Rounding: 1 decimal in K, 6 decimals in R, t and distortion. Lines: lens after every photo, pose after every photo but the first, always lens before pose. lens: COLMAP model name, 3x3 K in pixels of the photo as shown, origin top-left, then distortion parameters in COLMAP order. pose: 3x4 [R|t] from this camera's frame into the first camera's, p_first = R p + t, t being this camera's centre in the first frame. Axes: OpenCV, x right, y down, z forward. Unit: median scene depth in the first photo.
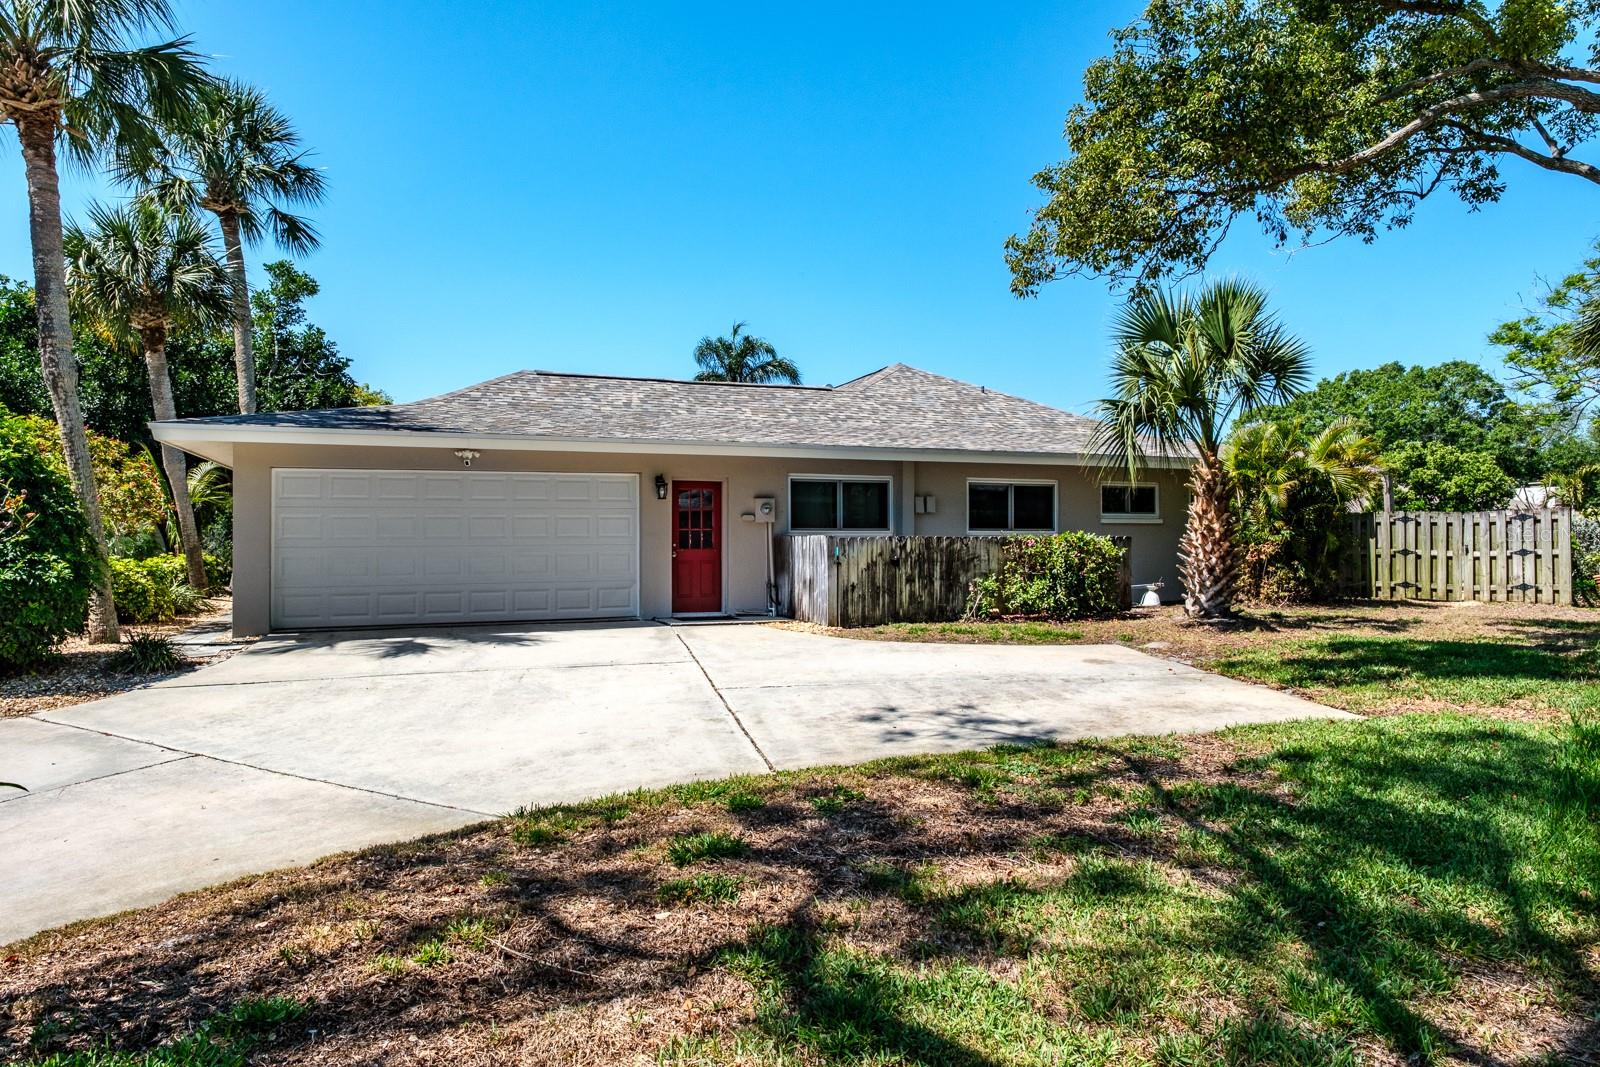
lens RADIAL K [[991.3, 0, 789.9], [0, 991.3, 528.4], [0, 0, 1]] dist [-0.002134, 0.000022]
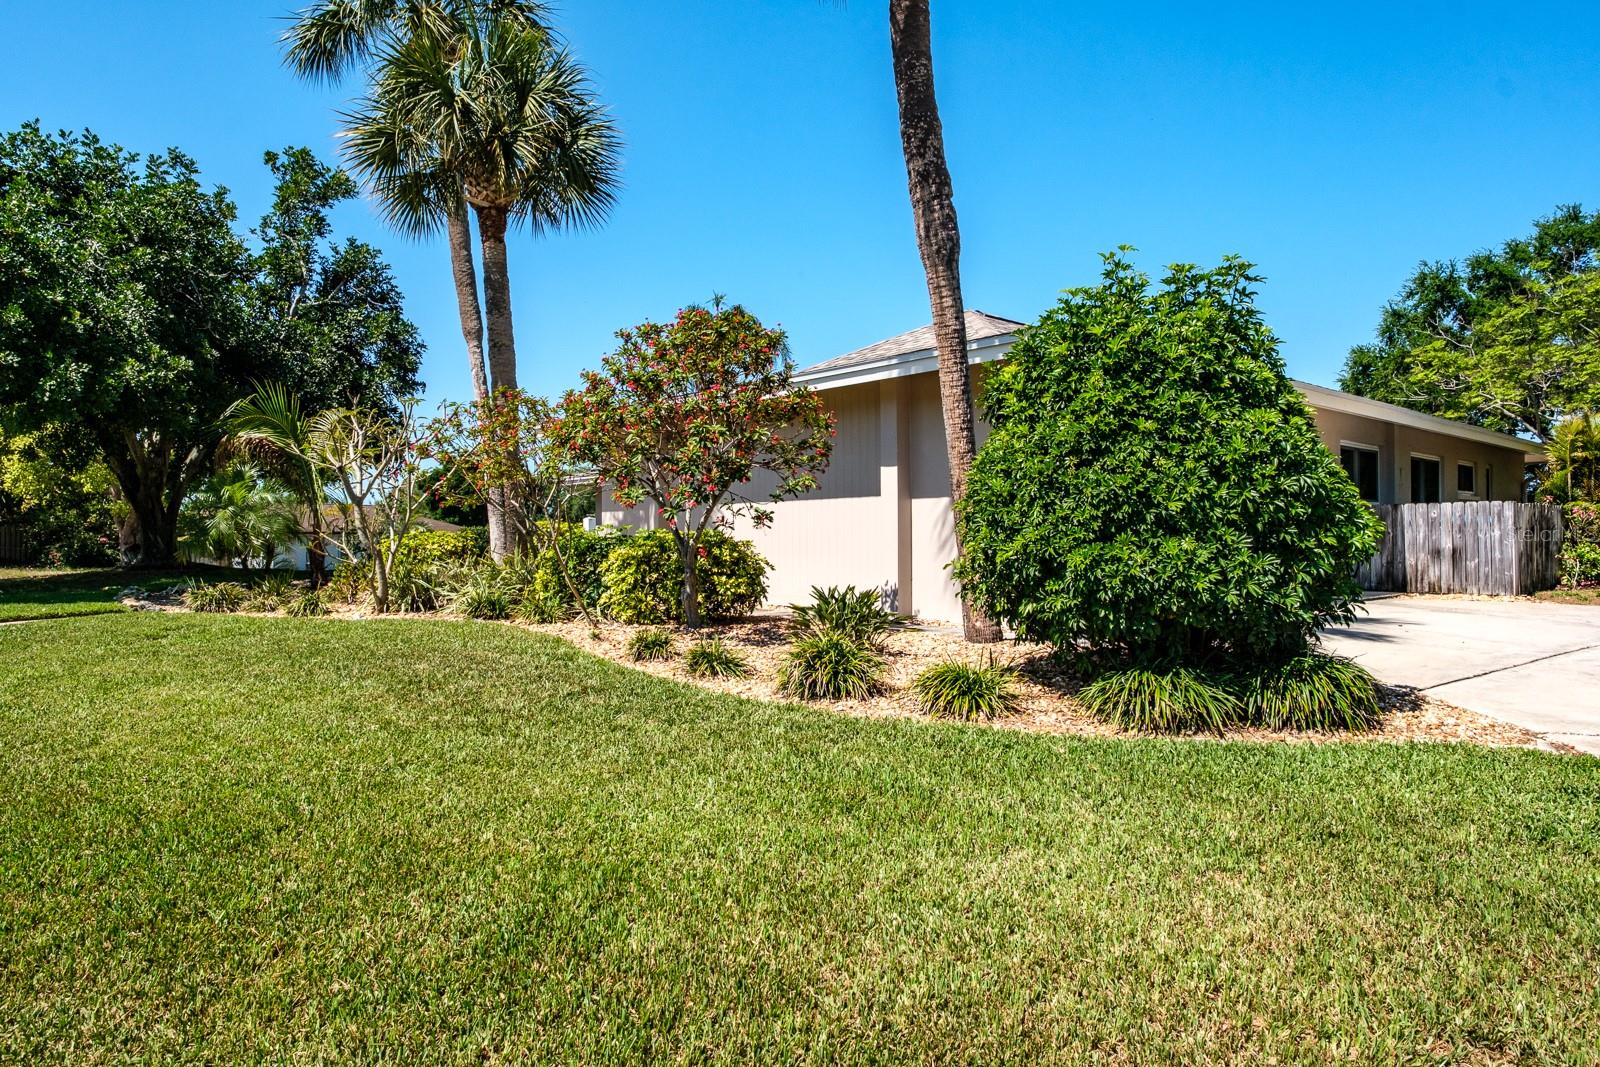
lens RADIAL K [[977.0, 0, 800.0], [0, 977.0, 533.5], [0, 0, 1]] dist [-0.001047, -0.001034]
pose [[0.931516, -0.000869, 0.363700, -0.772631], [-0.001614, 0.999977, 0.006524, 0.027411], [-0.363698, -0.006664, 0.931493, 0.300953]]
